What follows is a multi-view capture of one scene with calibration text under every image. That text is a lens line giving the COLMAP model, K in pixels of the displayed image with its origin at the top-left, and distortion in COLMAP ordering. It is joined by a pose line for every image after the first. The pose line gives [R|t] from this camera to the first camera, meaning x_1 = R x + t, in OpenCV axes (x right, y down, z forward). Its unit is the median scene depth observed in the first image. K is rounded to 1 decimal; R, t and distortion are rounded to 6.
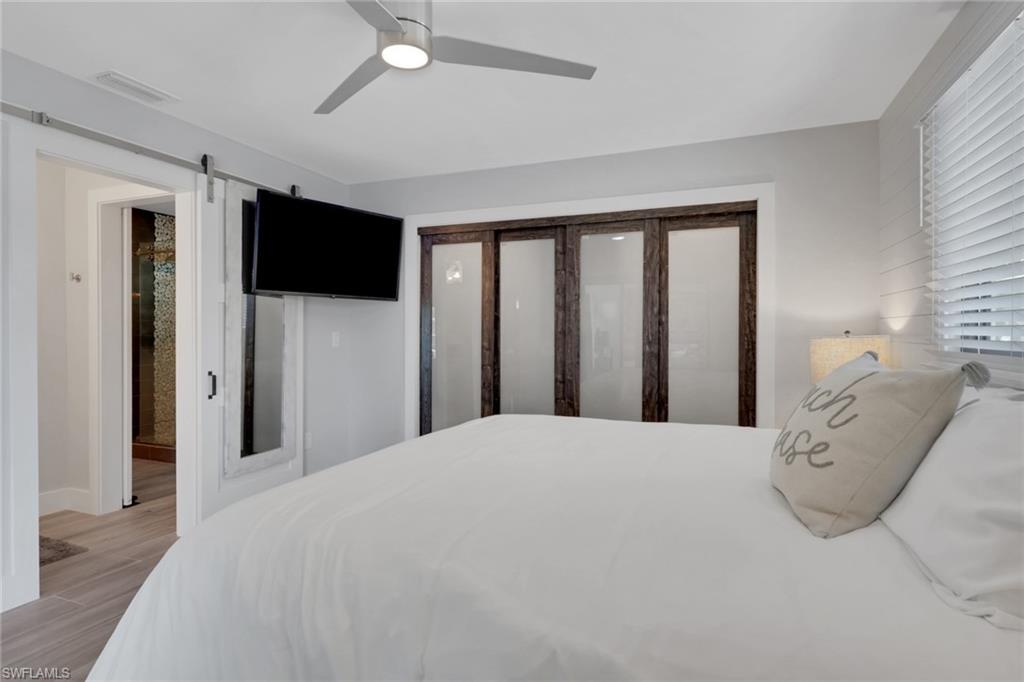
lens RADIAL K [[524.2, 0, 516.5], [0, 524.2, 333.8], [0, 0, 1]] dist [-0.000504, -0.000088]
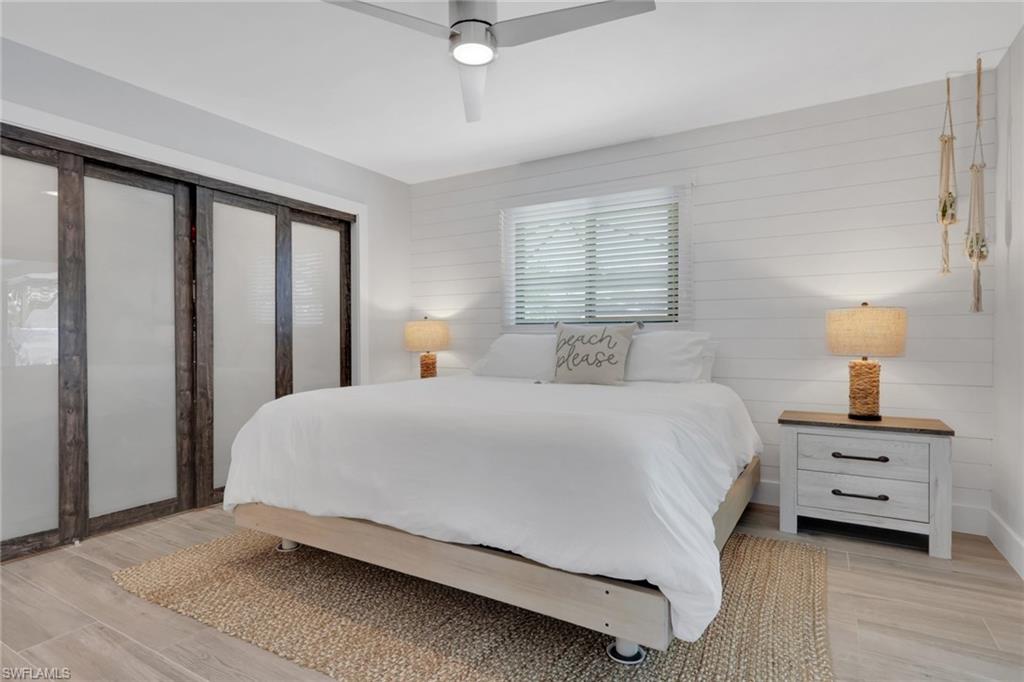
lens RADIAL K [[524.2, 0, 516.5], [0, 524.2, 333.8], [0, 0, 1]] dist [-0.000504, -0.000088]
pose [[0.155642, 0.003834, 0.987806, -0.699811], [0.001572, 0.999990, -0.004129, 0.041091], [-0.987812, 0.002196, 0.155634, 0.371813]]
